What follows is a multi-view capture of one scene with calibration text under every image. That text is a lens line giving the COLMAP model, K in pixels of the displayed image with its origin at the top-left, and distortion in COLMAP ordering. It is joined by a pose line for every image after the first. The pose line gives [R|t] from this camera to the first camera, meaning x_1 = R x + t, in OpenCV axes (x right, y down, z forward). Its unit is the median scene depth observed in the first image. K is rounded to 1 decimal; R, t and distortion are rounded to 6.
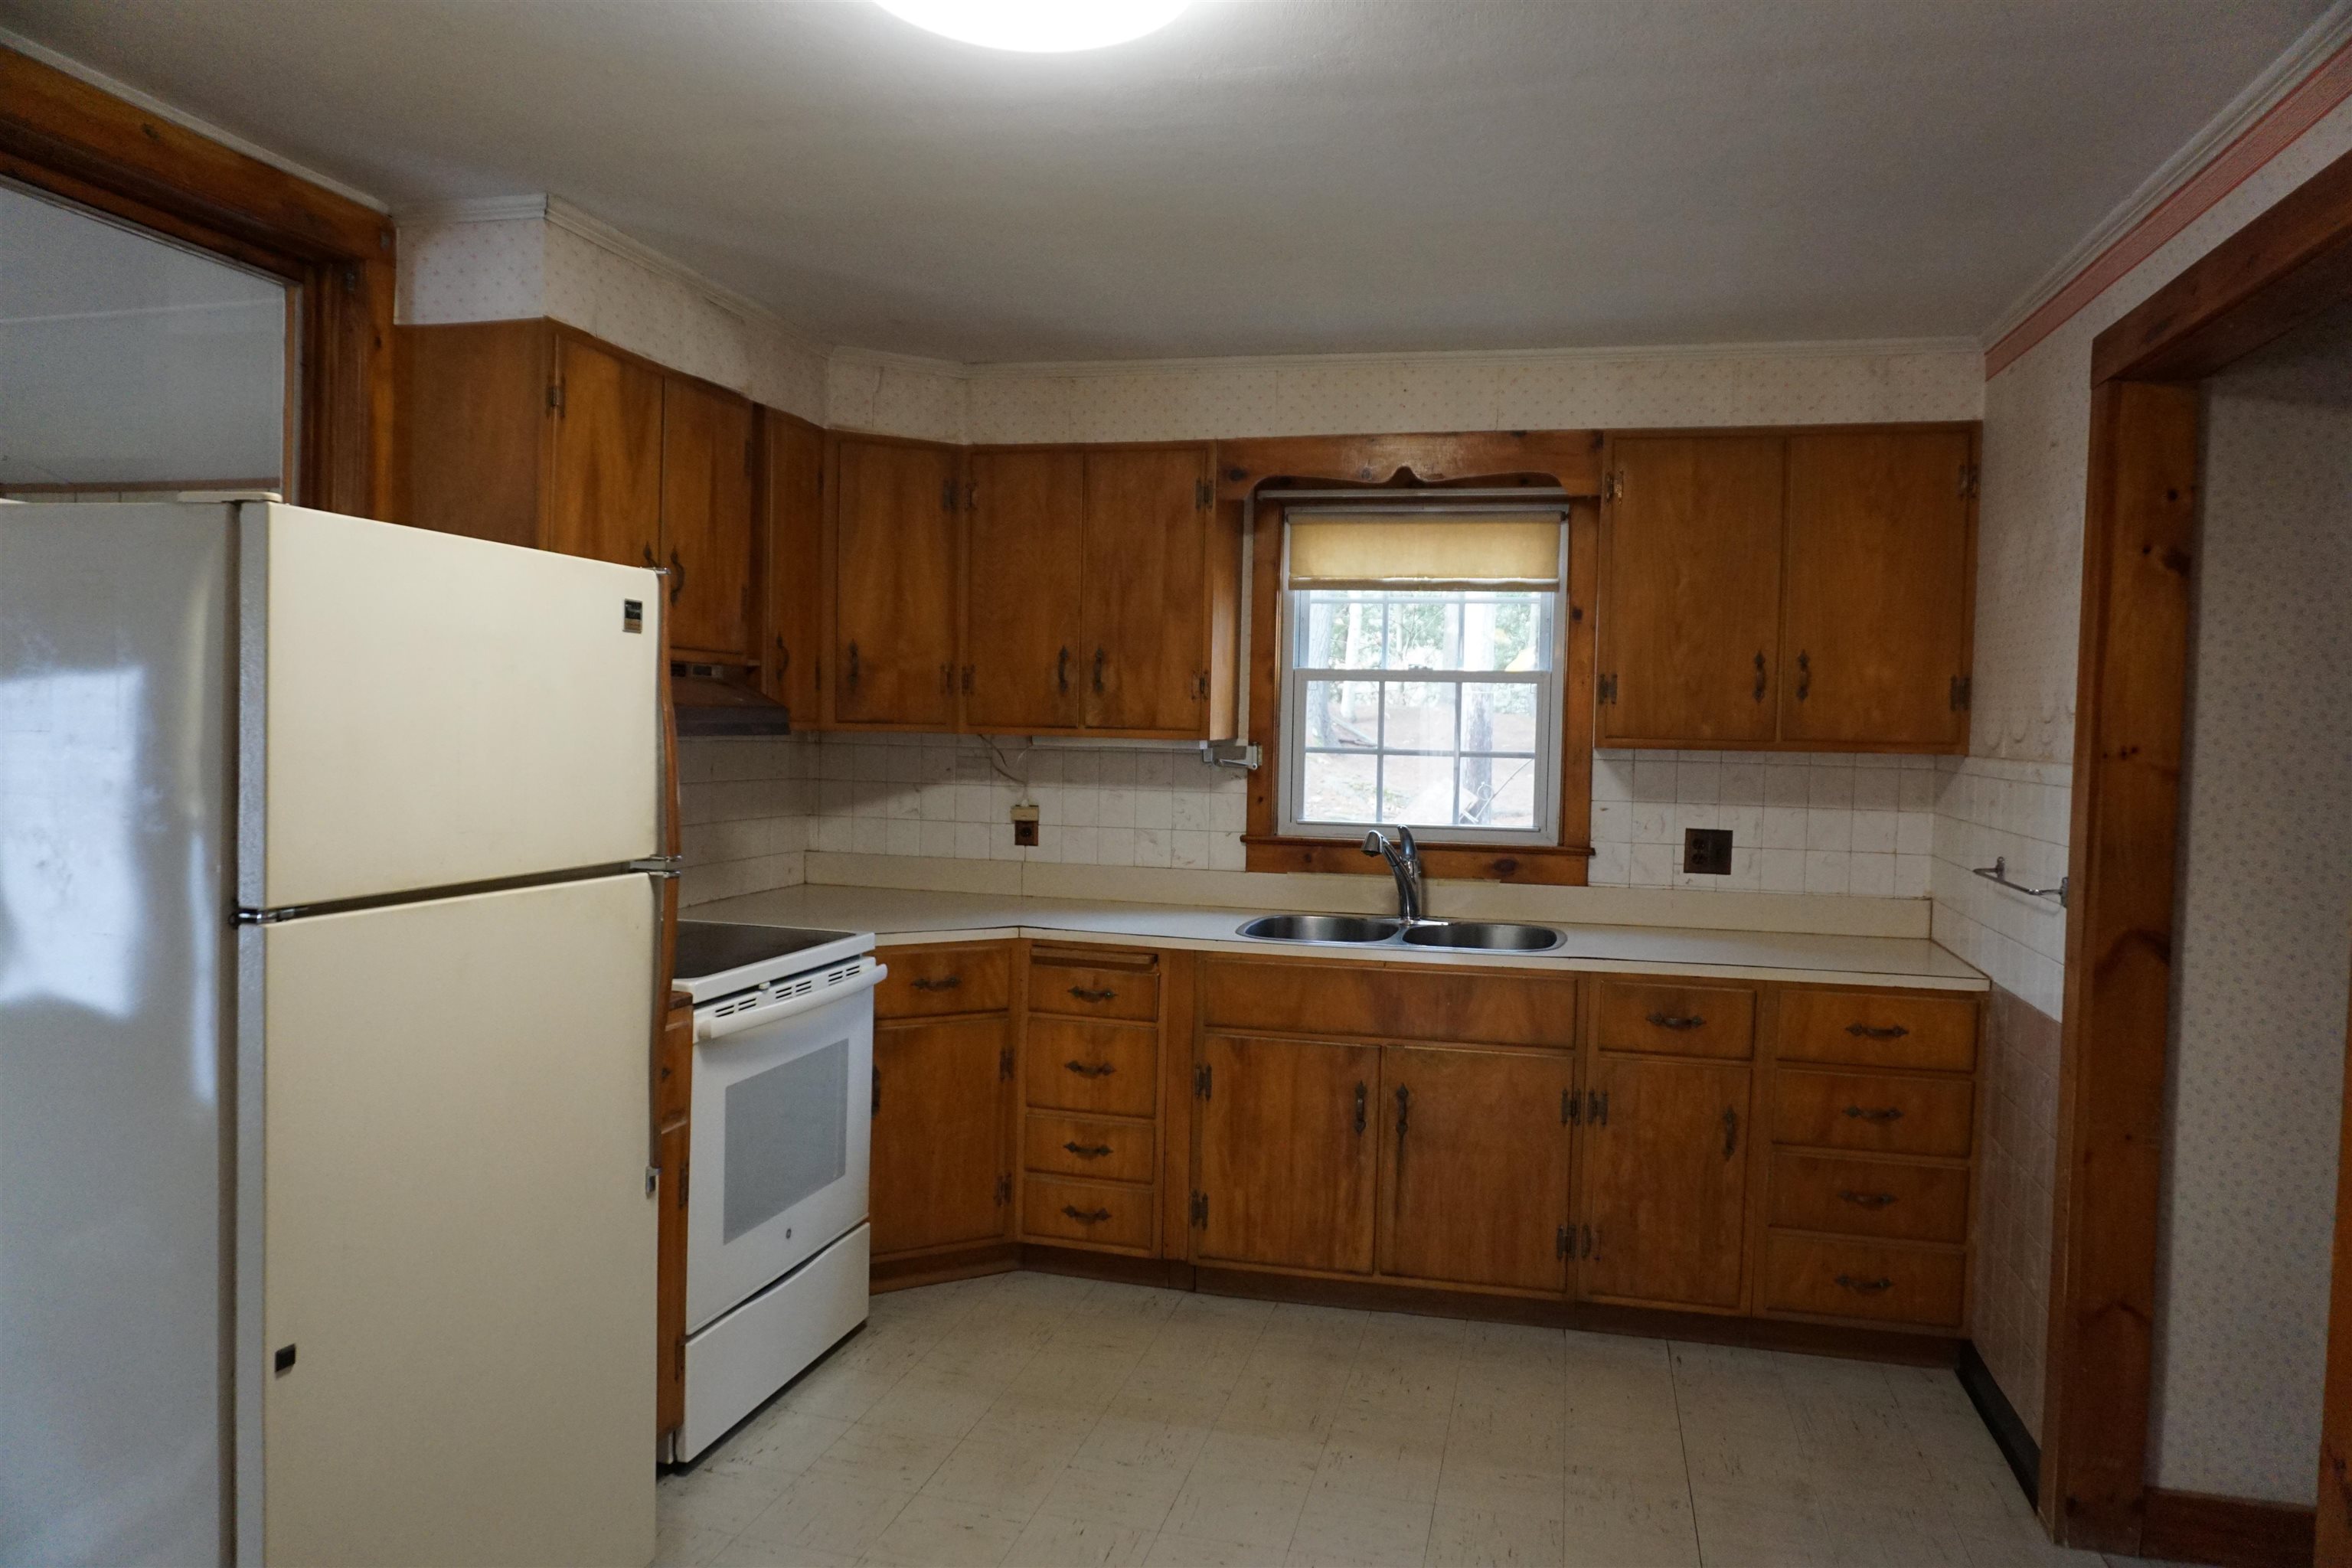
lens RADIAL K [[1580.6, 0, 1176.0], [0, 1580.6, 784.0], [0, 0, 1]] dist [-0.049507, 0.050530]
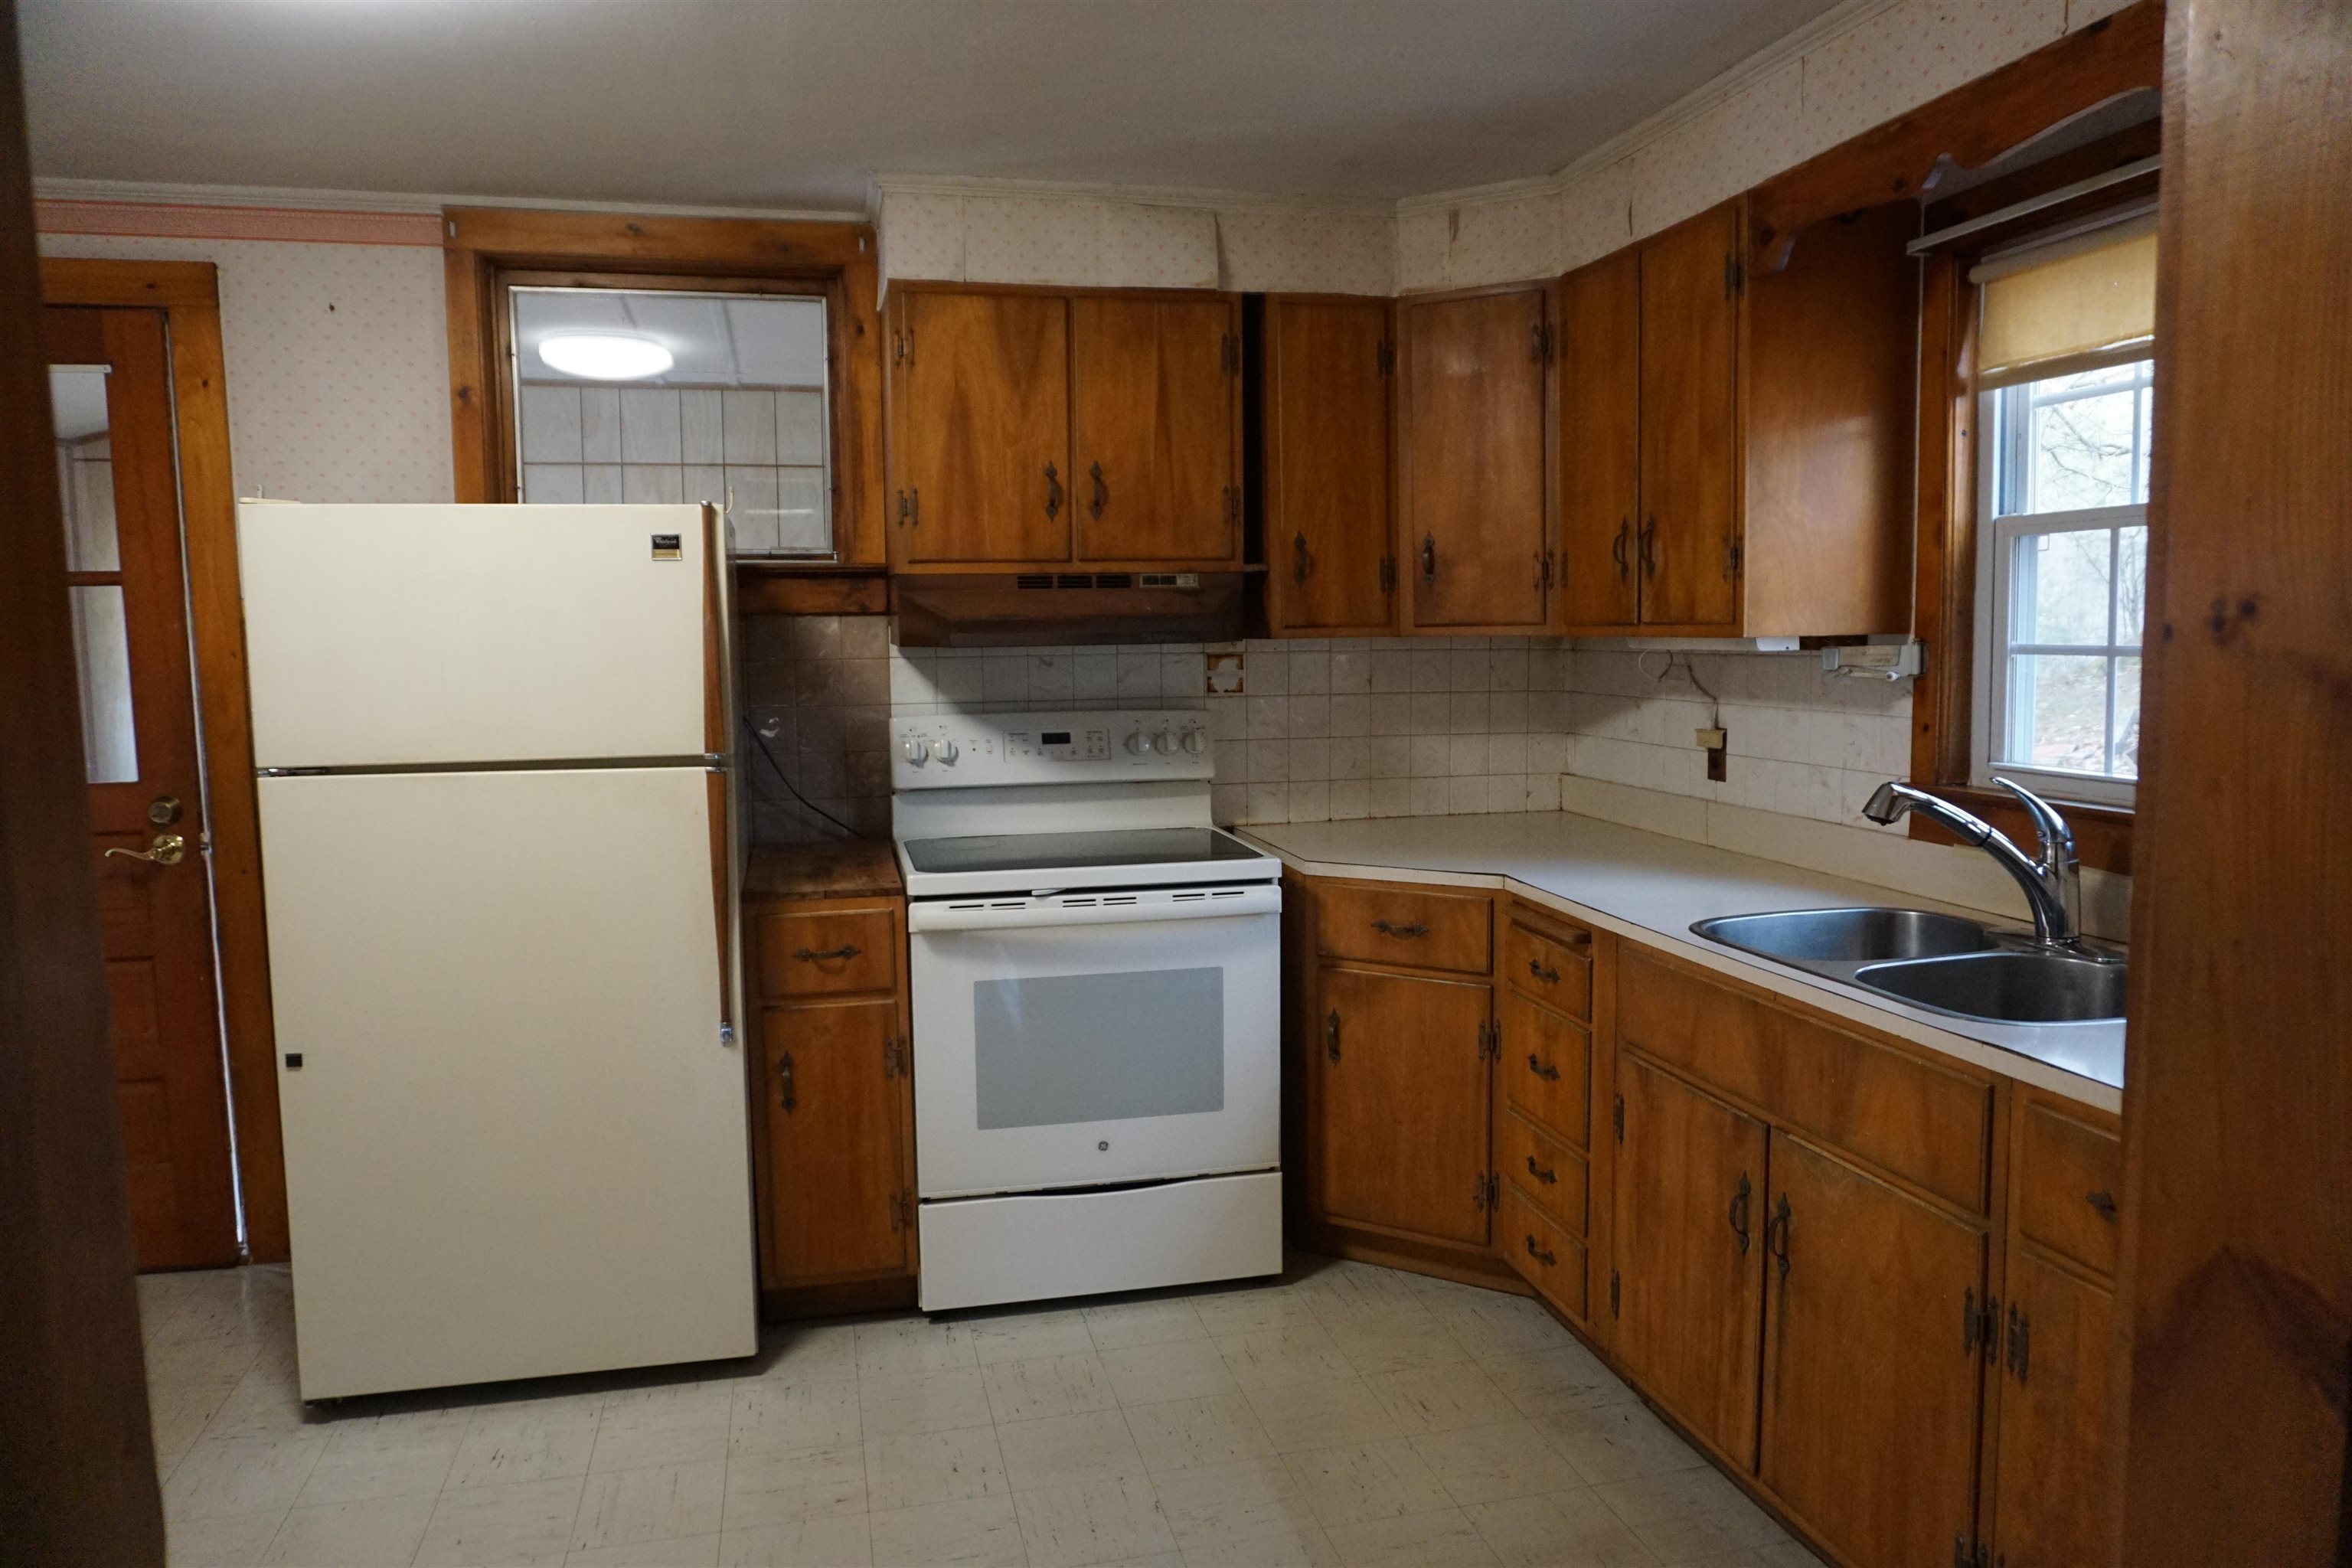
lens RADIAL K [[1580.6, 0, 1176.0], [0, 1580.6, 784.0], [0, 0, 1]] dist [-0.049507, 0.050530]
pose [[0.458555, 0.058985, -0.886707, 0.559442], [-0.010146, 0.998077, 0.061146, -0.003944], [0.888608, -0.019042, 0.458271, 0.506280]]
